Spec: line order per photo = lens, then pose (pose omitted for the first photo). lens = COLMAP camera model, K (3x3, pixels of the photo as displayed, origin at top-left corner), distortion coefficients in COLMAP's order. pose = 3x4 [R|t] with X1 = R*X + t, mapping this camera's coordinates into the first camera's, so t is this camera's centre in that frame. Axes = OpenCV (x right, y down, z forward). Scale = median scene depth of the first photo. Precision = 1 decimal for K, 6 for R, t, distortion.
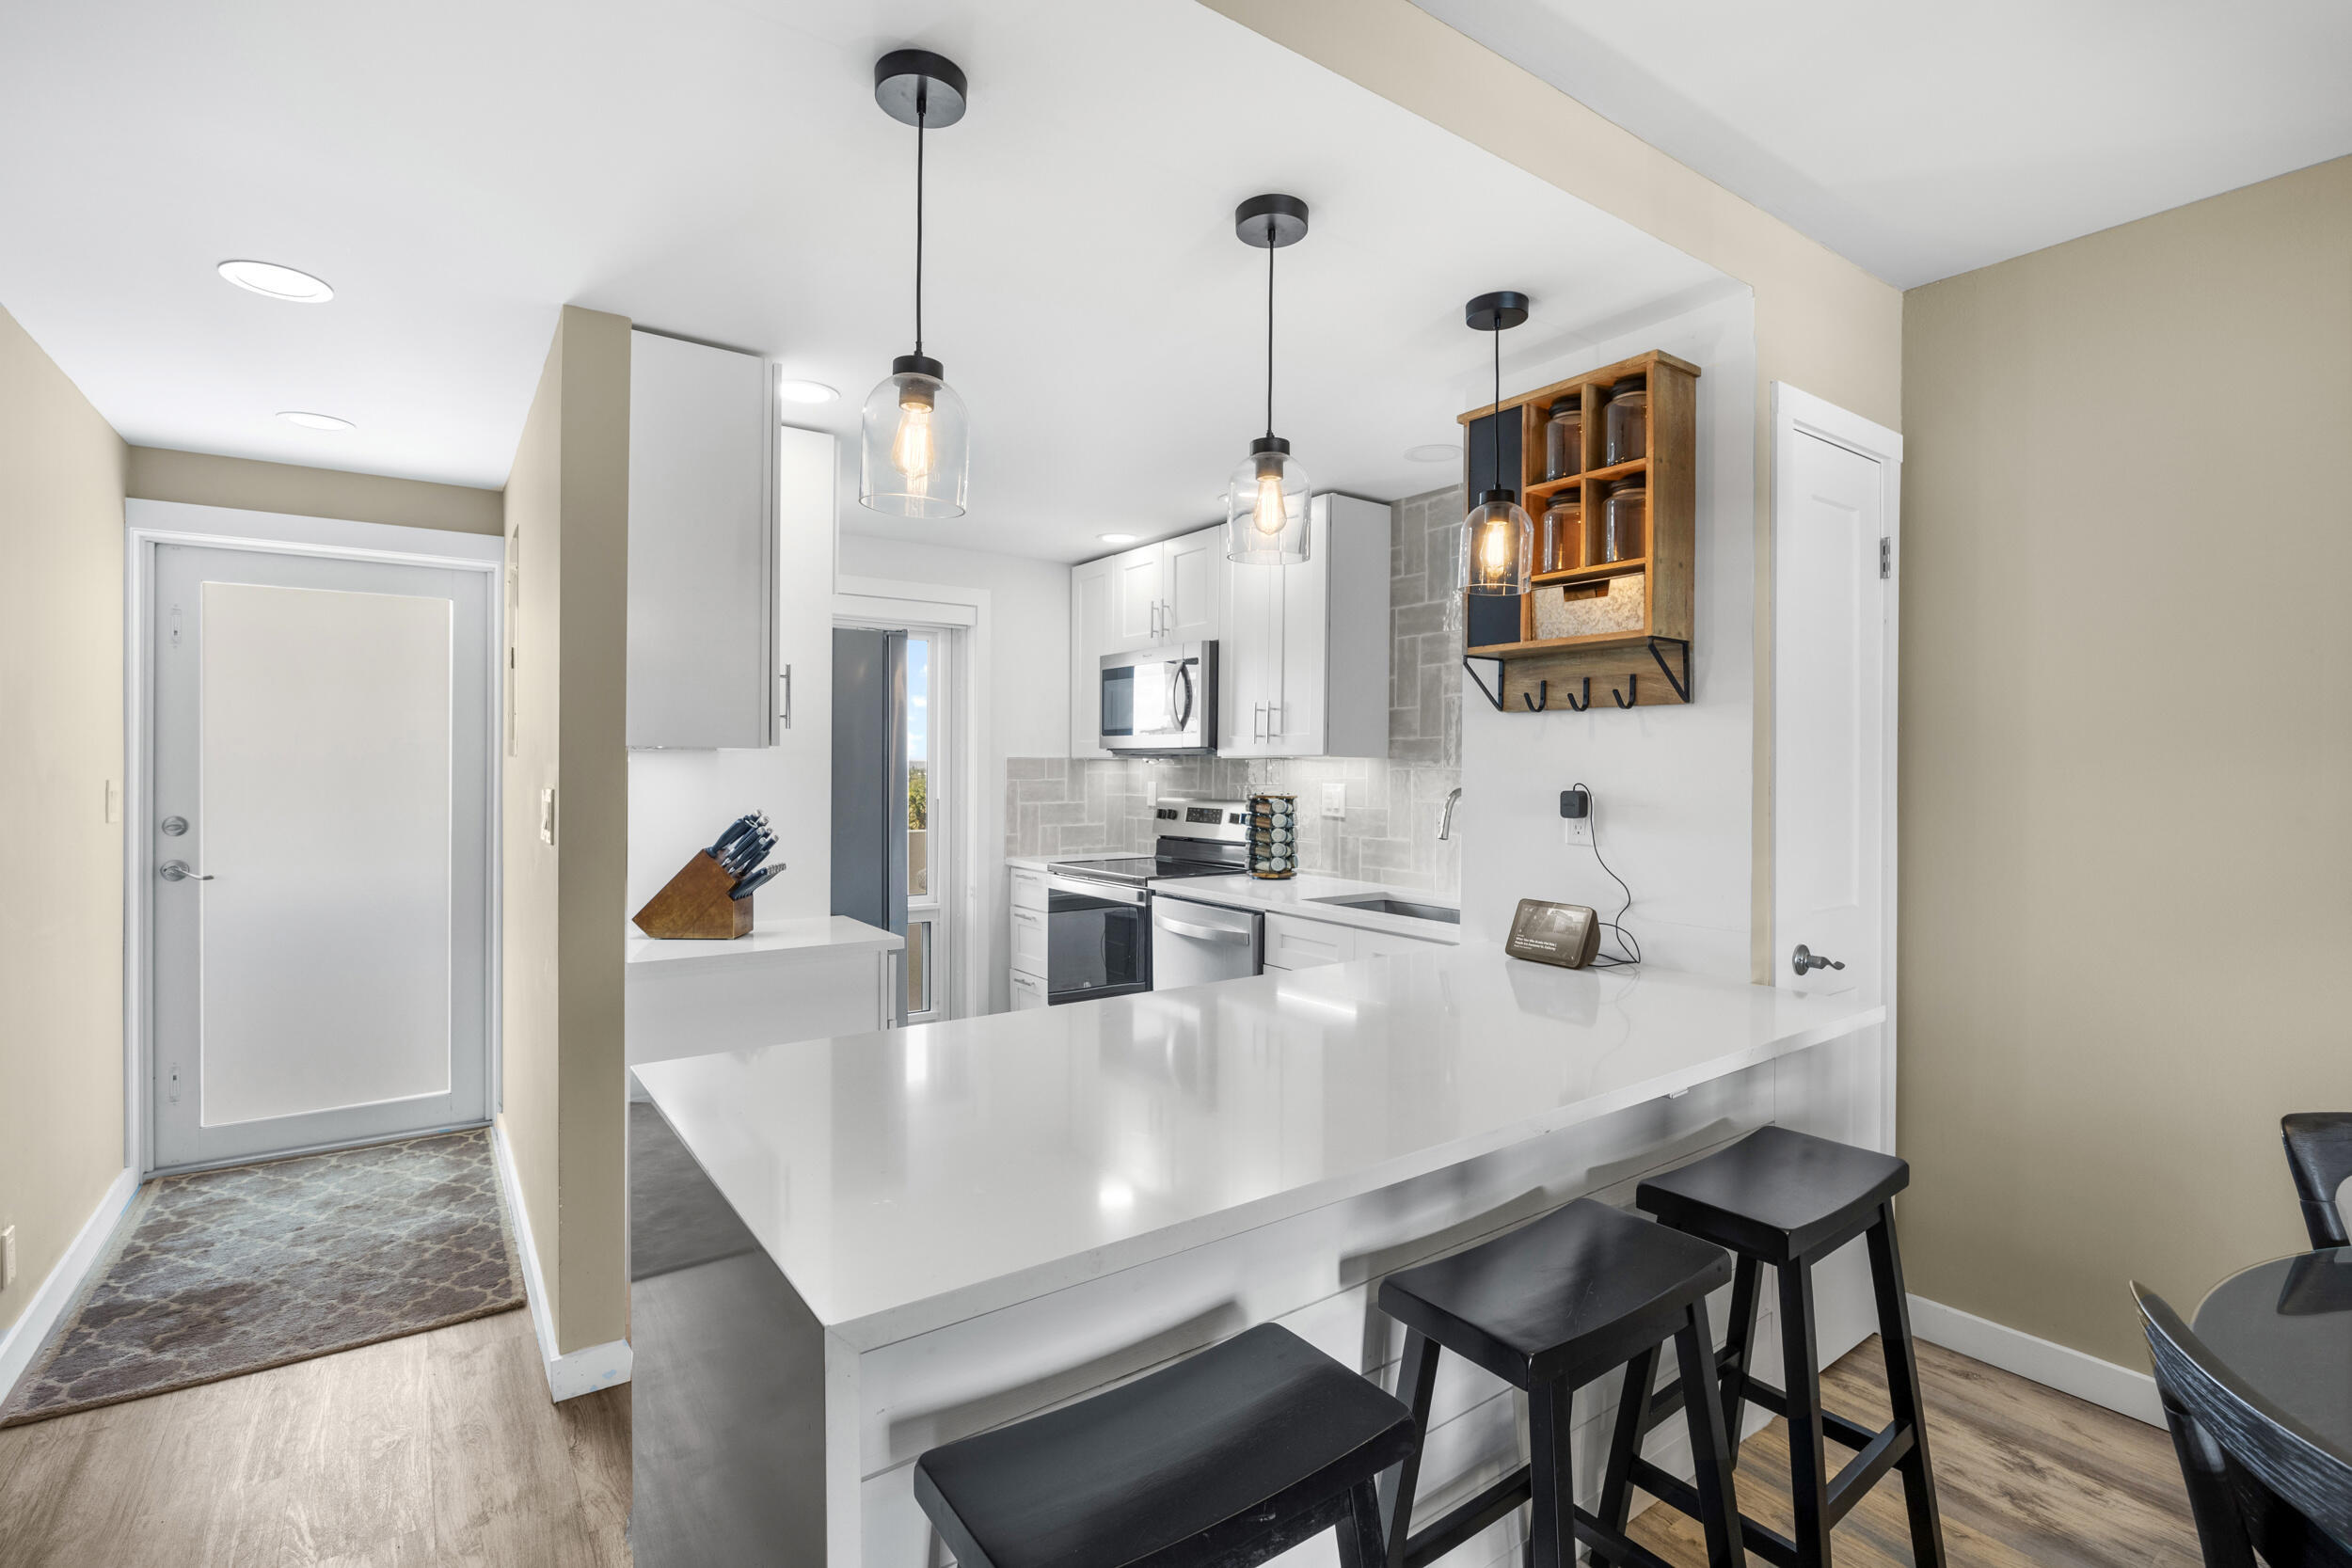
lens RADIAL K [[1091.4, 0, 1157.3], [0, 1091.4, 770.7], [0, 0, 1]] dist [-0.000771, -0.000008]
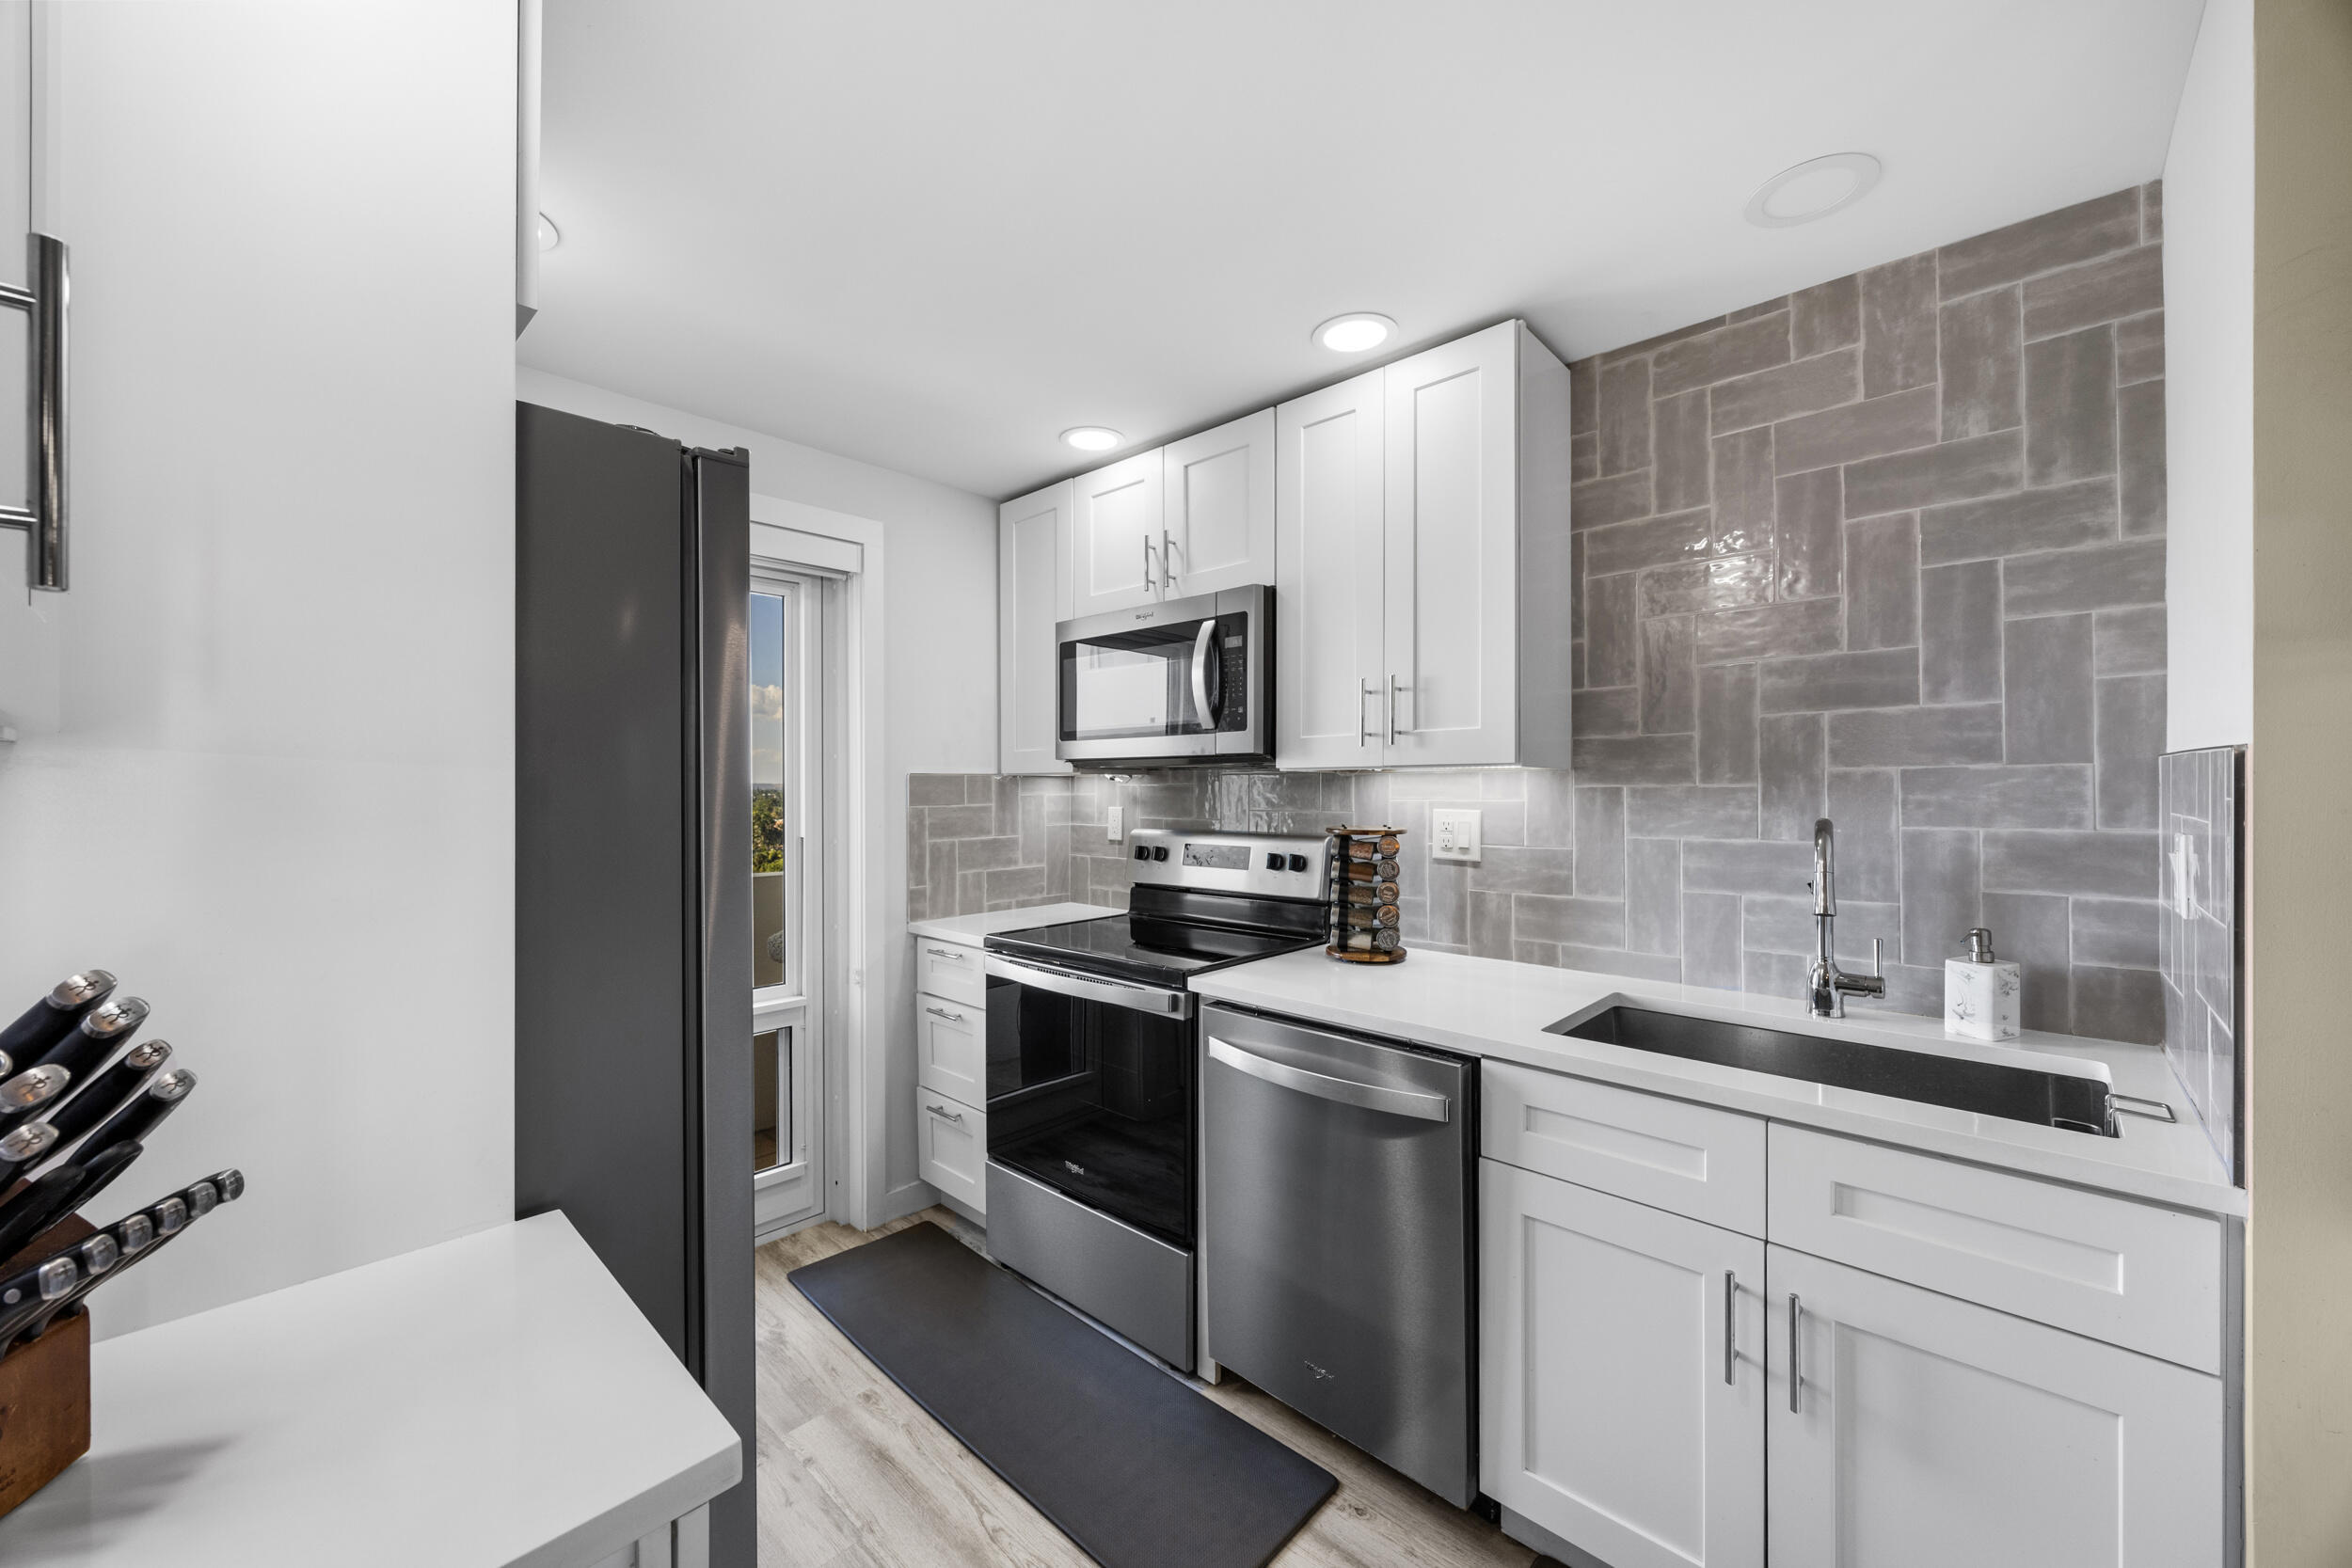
lens RADIAL K [[909.3, 0, 1176.0], [0, 909.3, 784.0], [0, 0, 1]] dist [0.002377, 0.000147]
pose [[0.977540, -0.007071, 0.210631, -0.103357], [0.008180, 0.999957, -0.004396, -0.002011], [-0.210591, 0.006020, 0.977556, 0.450777]]
